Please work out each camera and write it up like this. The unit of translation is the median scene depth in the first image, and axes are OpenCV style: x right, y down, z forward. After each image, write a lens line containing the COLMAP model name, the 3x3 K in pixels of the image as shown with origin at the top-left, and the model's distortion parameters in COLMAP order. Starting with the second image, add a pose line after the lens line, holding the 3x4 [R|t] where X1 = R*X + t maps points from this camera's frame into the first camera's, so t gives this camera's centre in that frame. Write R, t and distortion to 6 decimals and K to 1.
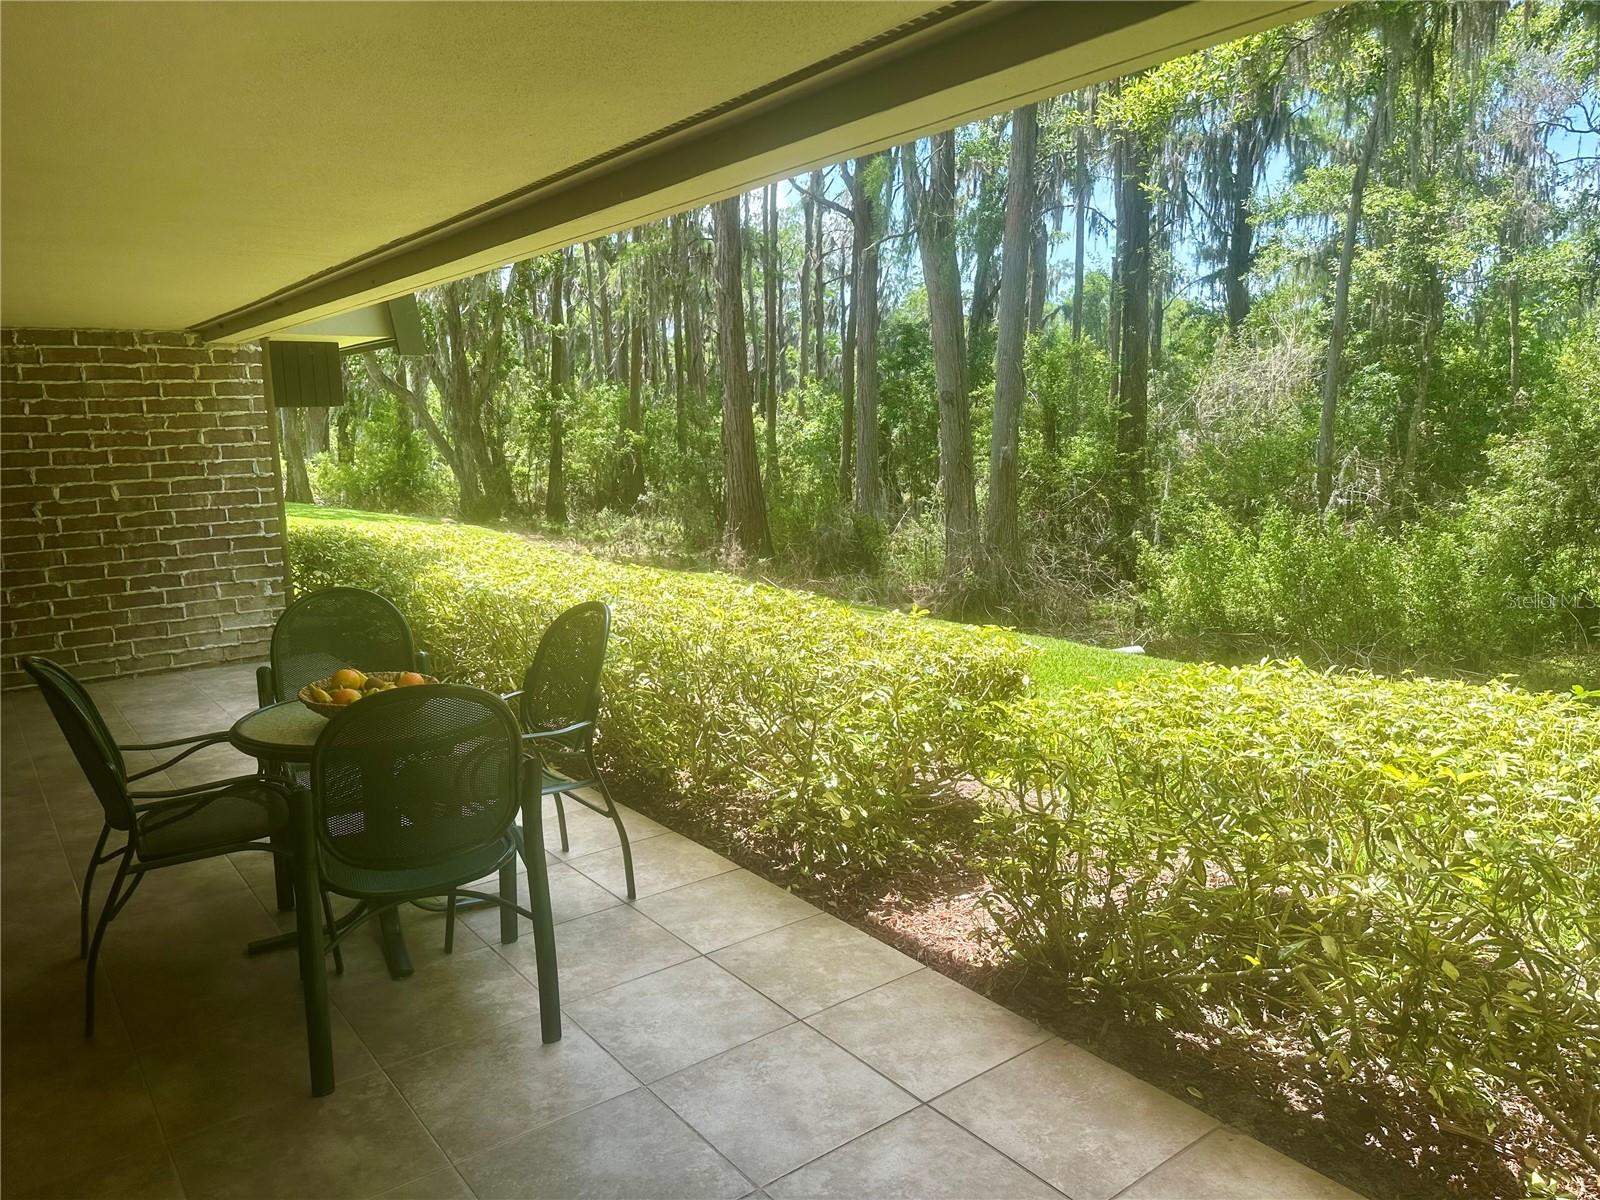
lens RADIAL K [[1120.9, 0, 766.7], [0, 1120.9, 592.0], [0, 0, 1]] dist [0.016355, -0.024802]
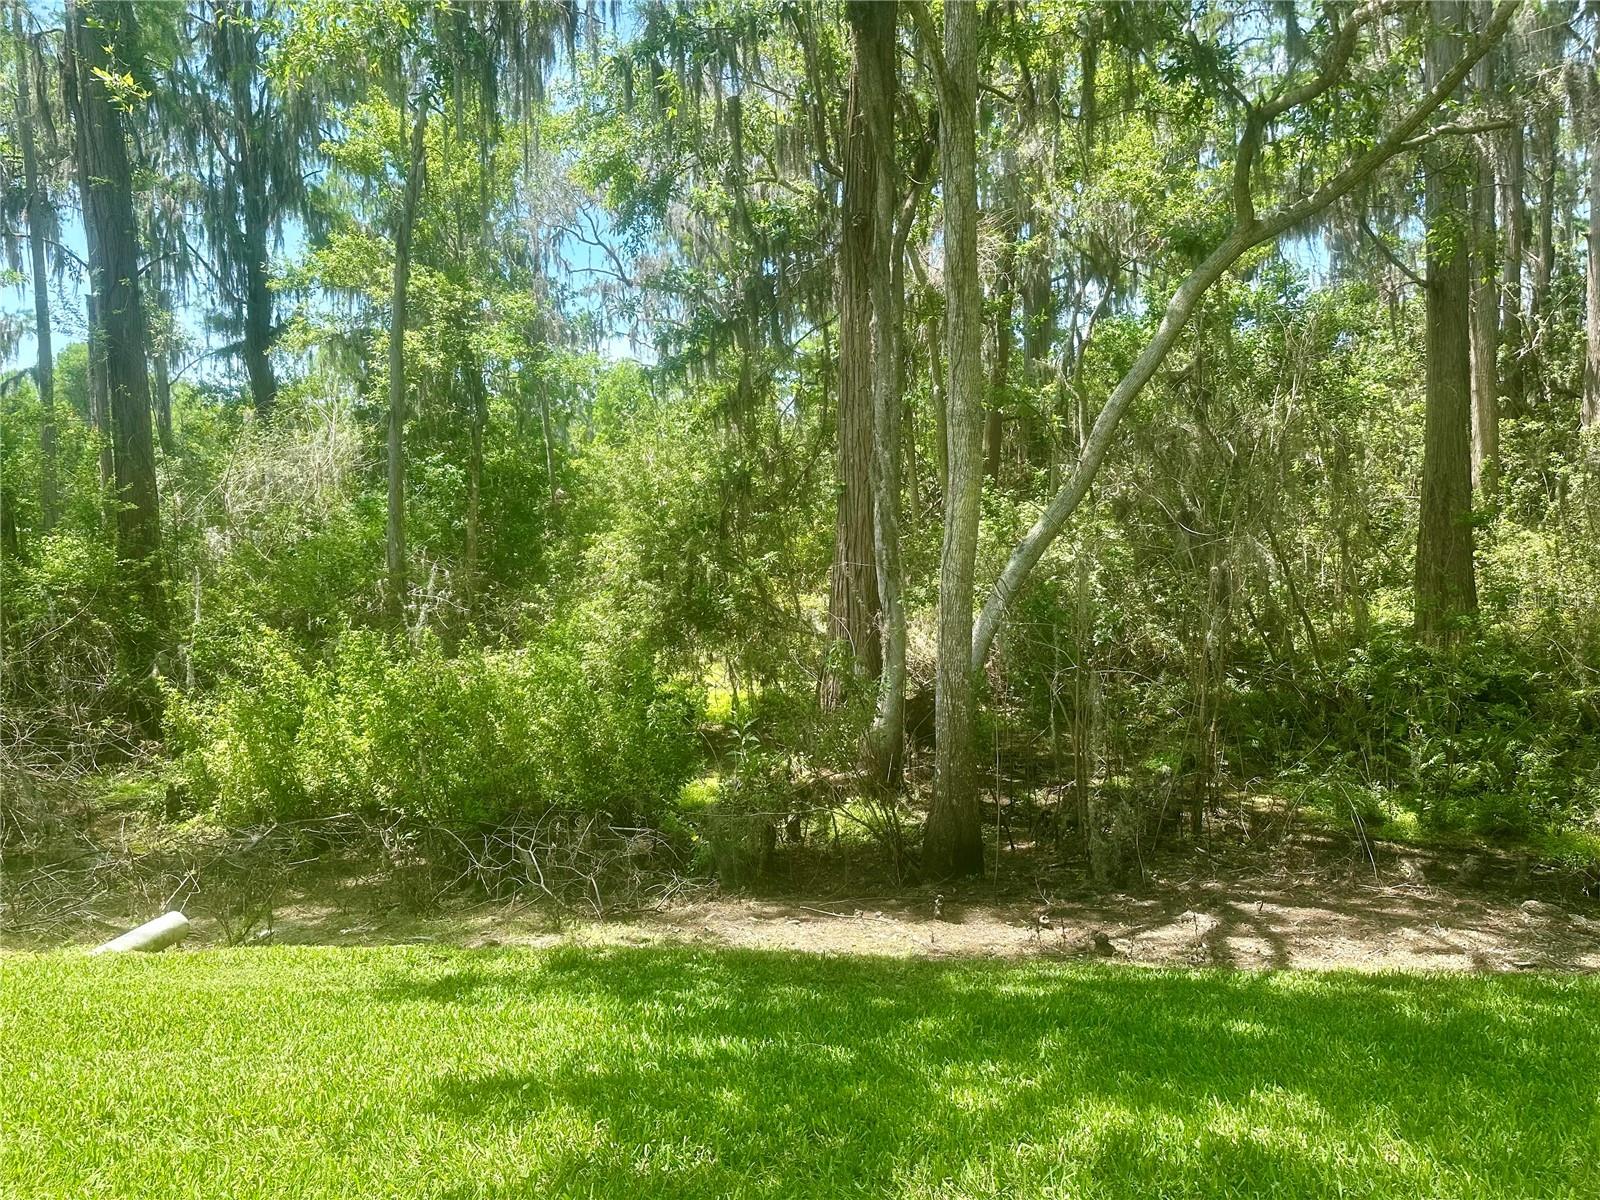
lens RADIAL K [[1120.9, 0, 795.7], [0, 1120.9, 616.1], [0, 0, 1]] dist [0.016355, -0.024802]
pose [[0.671644, -0.058248, 0.738581, 0.058142], [0.105397, 0.994277, -0.017432, -0.024399], [-0.733339, 0.089552, 0.673940, 0.167040]]
